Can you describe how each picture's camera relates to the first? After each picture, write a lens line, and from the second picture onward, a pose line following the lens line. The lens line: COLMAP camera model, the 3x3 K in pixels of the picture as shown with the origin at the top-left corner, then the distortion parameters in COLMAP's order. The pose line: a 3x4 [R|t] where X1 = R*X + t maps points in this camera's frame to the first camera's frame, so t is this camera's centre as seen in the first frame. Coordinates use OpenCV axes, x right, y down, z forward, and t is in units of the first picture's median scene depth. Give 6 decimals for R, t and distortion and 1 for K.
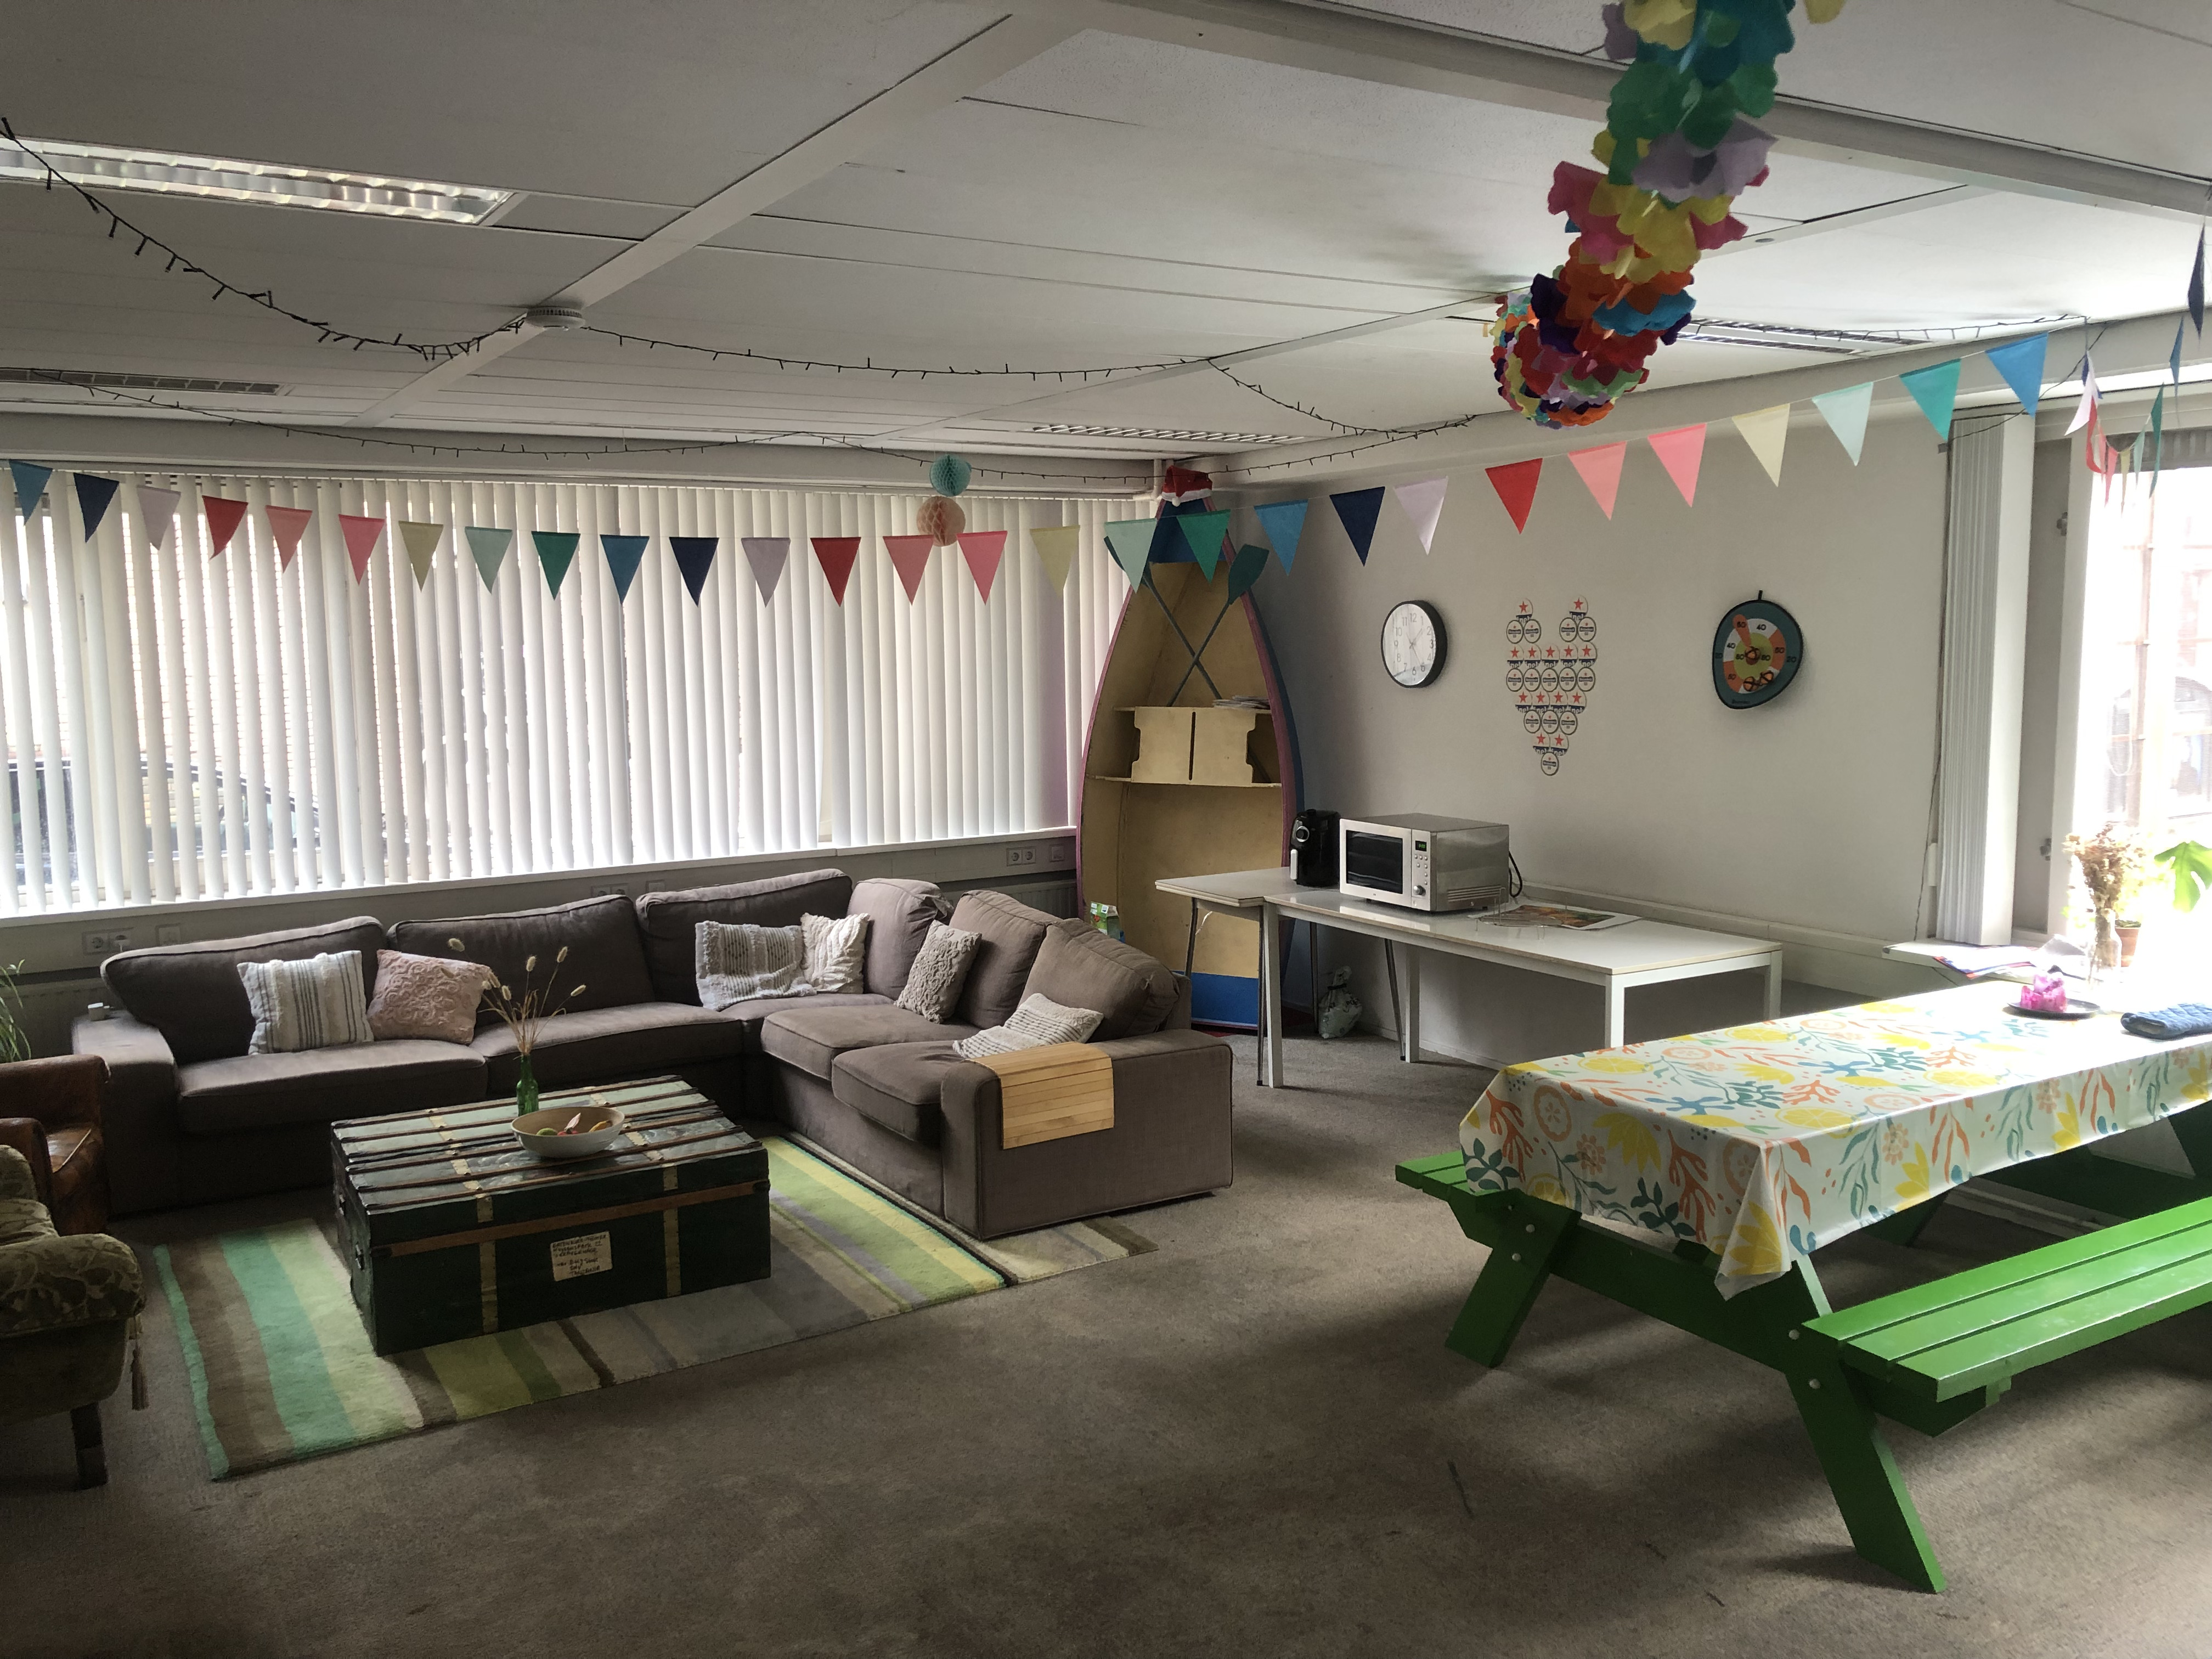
lens RADIAL K [[1804.7, 0, 1105.3], [0, 1804.7, 833.3], [0, 0, 1]] dist [0.010838, -0.025501]
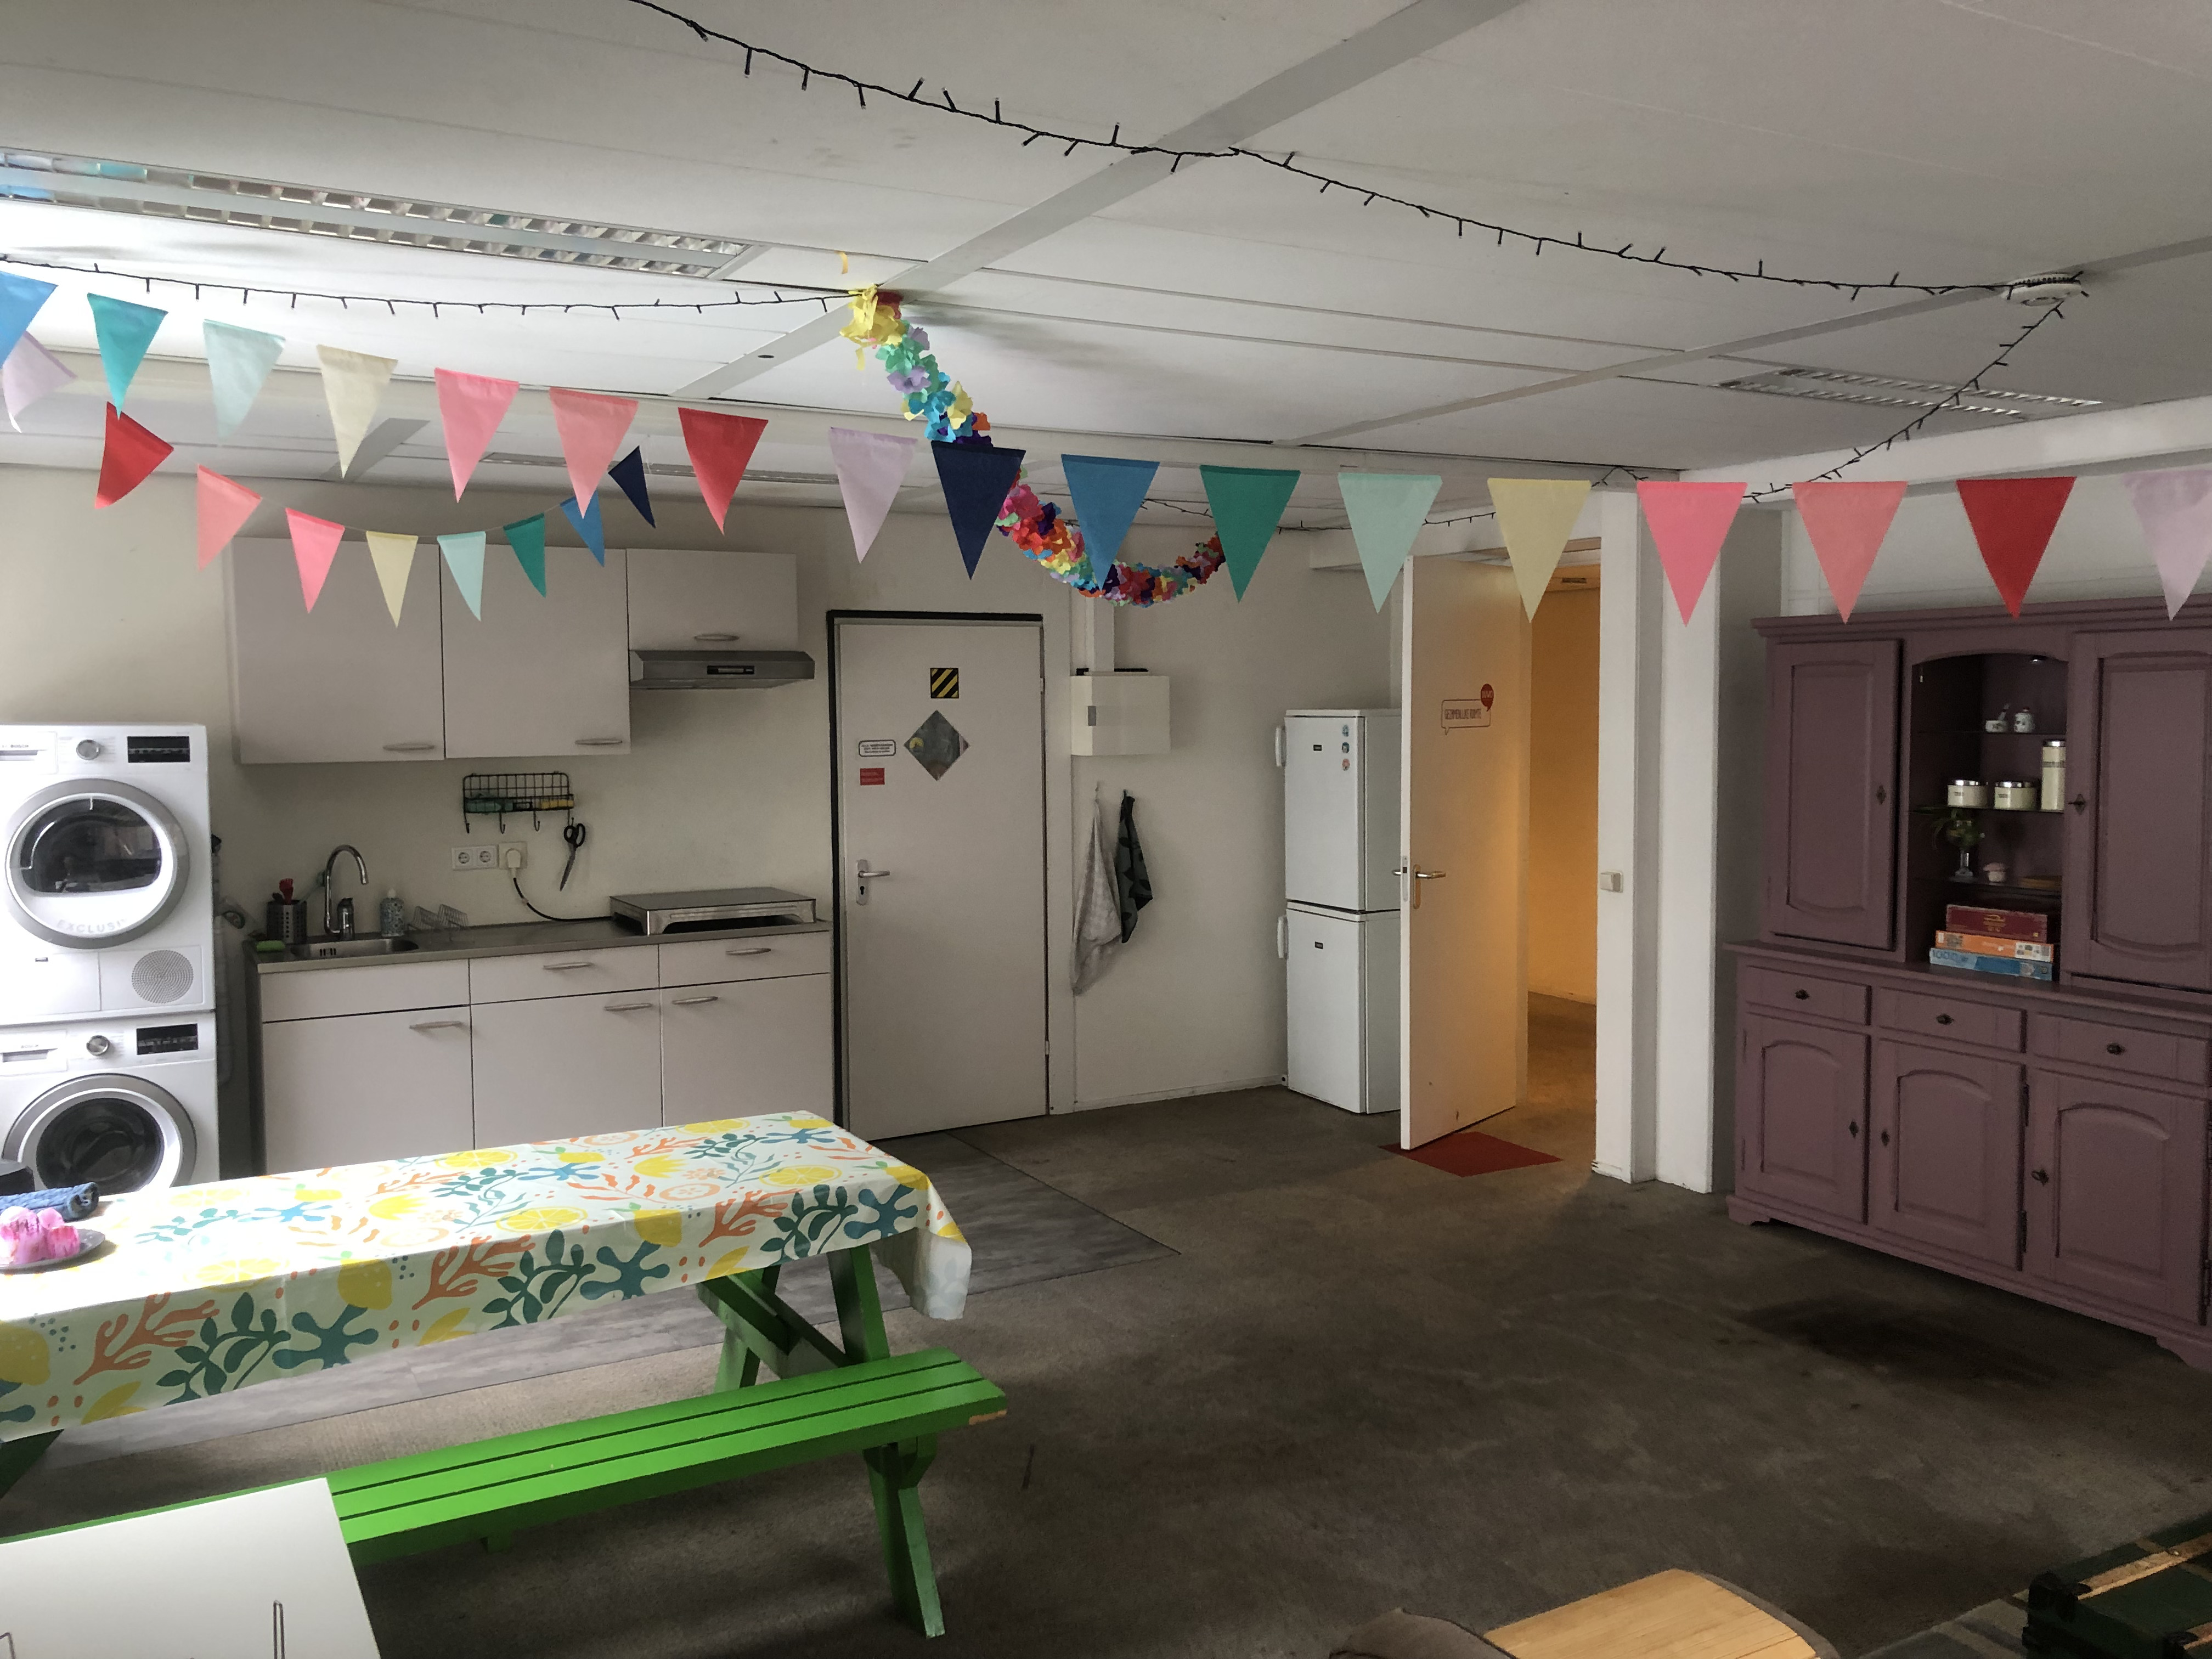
lens RADIAL K [[1804.7, 0, 1109.3], [0, 1804.7, 831.2], [0, 0, 1]] dist [0.010838, -0.025501]
pose [[-0.999235, 0.014079, 0.036472, 0.103803], [0.019887, 0.986237, 0.164140, -0.198194], [-0.033659, 0.164740, -0.985763, 2.056188]]
